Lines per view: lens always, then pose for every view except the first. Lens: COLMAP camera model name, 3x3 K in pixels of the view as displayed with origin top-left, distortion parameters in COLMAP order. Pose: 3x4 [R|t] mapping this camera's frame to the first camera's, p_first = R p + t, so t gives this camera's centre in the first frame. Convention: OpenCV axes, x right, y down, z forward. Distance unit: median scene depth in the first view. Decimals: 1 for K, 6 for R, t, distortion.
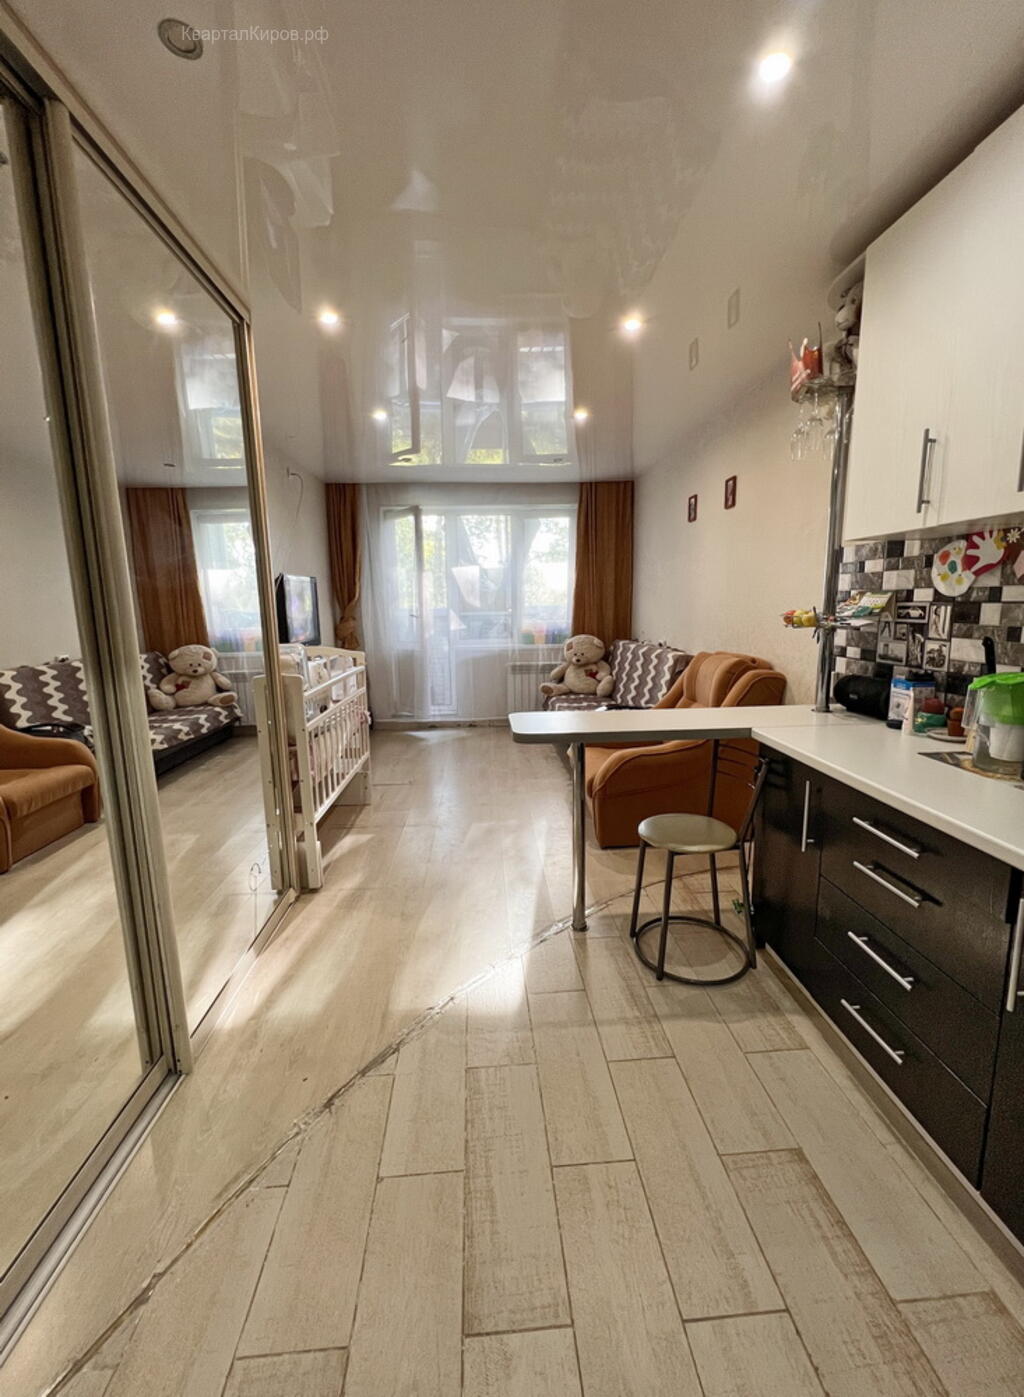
lens RADIAL K [[569.3, 0, 511.8], [0, 569.3, 696.4], [0, 0, 1]] dist [-0.000502, -0.000160]
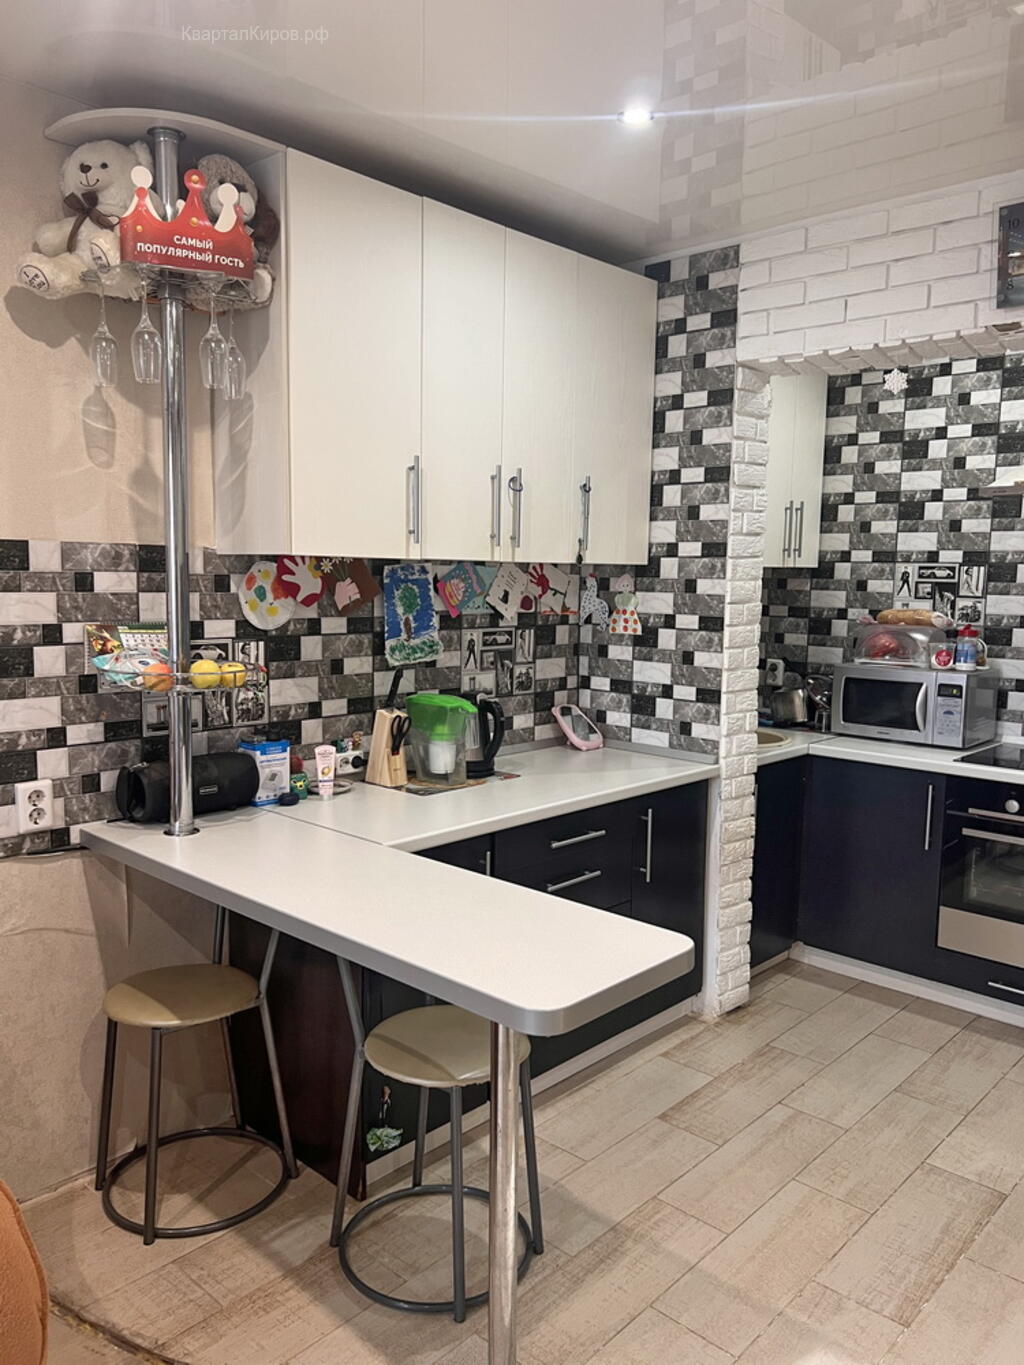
lens RADIAL K [[1031.5, 0, 514.6], [0, 1031.5, 690.5], [0, 0, 1]] dist [0.080752, -0.115900]
pose [[-0.689702, -0.072780, 0.720427, -0.468964], [0.118342, 0.970228, 0.211311, -0.319184], [-0.714357, 0.230998, -0.660555, 1.537533]]
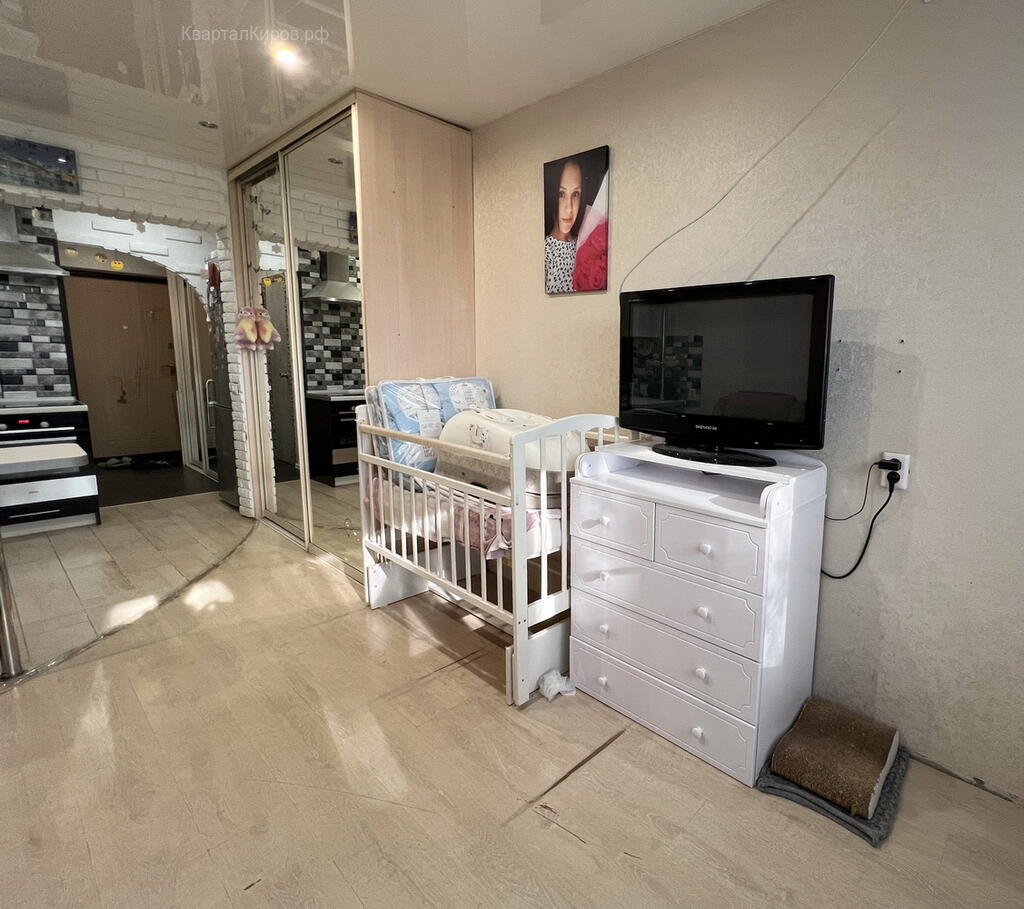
lens RADIAL K [[533.0, 0, 643.4], [0, 533.0, 436.7], [0, 0, 1]] dist [-0.000018, -0.000591]
pose [[-0.668053, 0.111715, -0.735680, 0.026700], [-0.132766, 0.954907, 0.265567, -0.385218], [0.732174, 0.275086, -0.623096, 2.433091]]
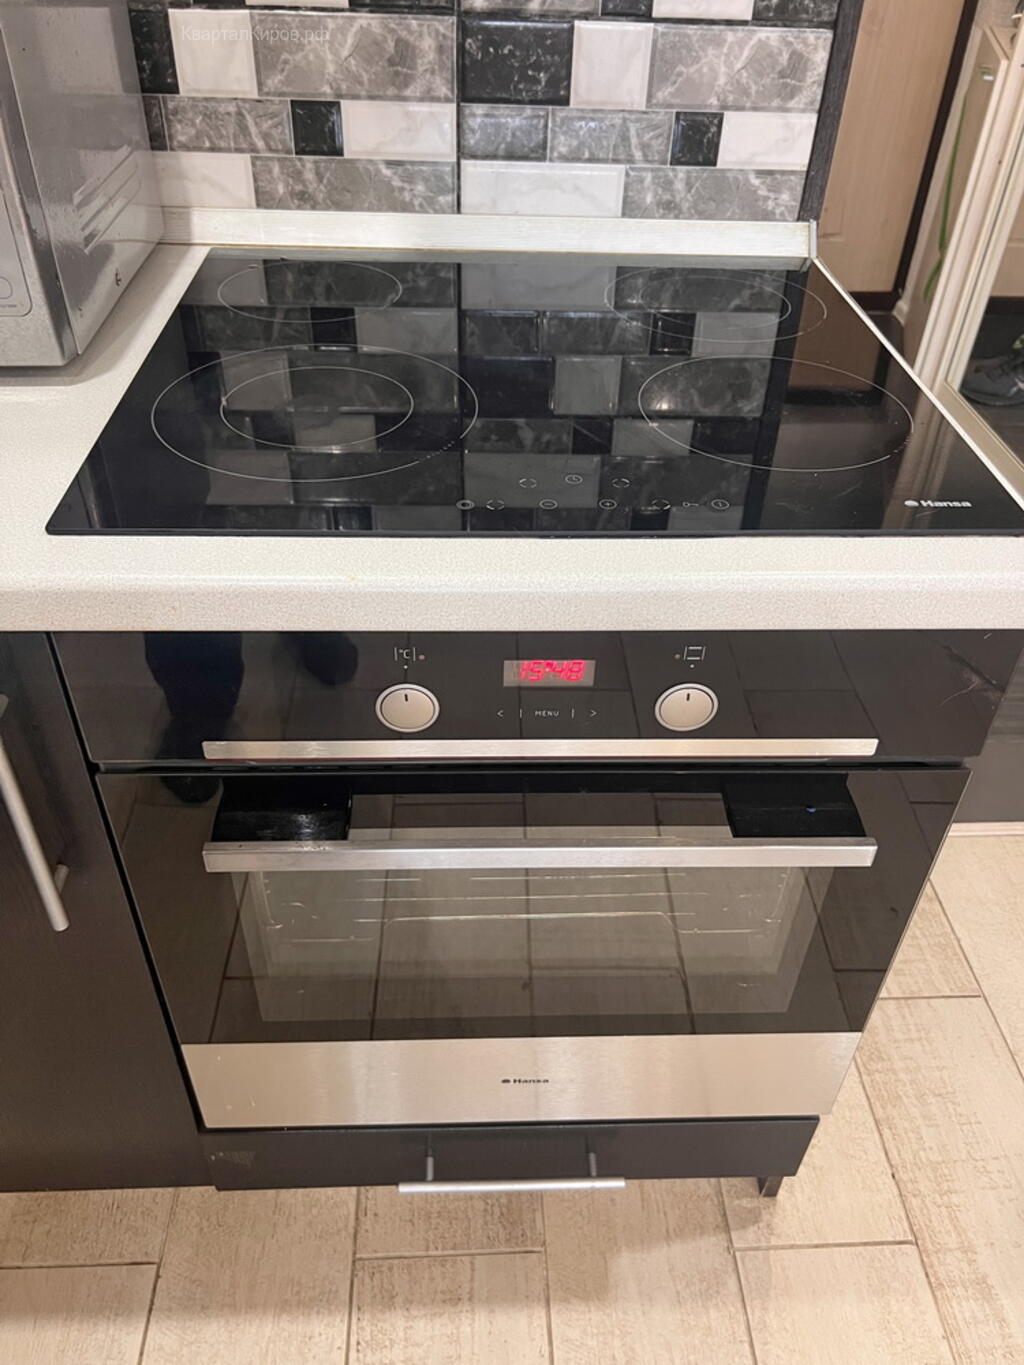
lens RADIAL K [[1031.5, 0, 514.6], [0, 1031.5, 690.5], [0, 0, 1]] dist [0.080752, -0.115900]
pose [[-0.999864, -0.015654, 0.005275, 0.101021], [-0.006405, 0.661757, 0.749691, 0.033053], [-0.015227, 0.749555, -0.661767, 0.206767]]
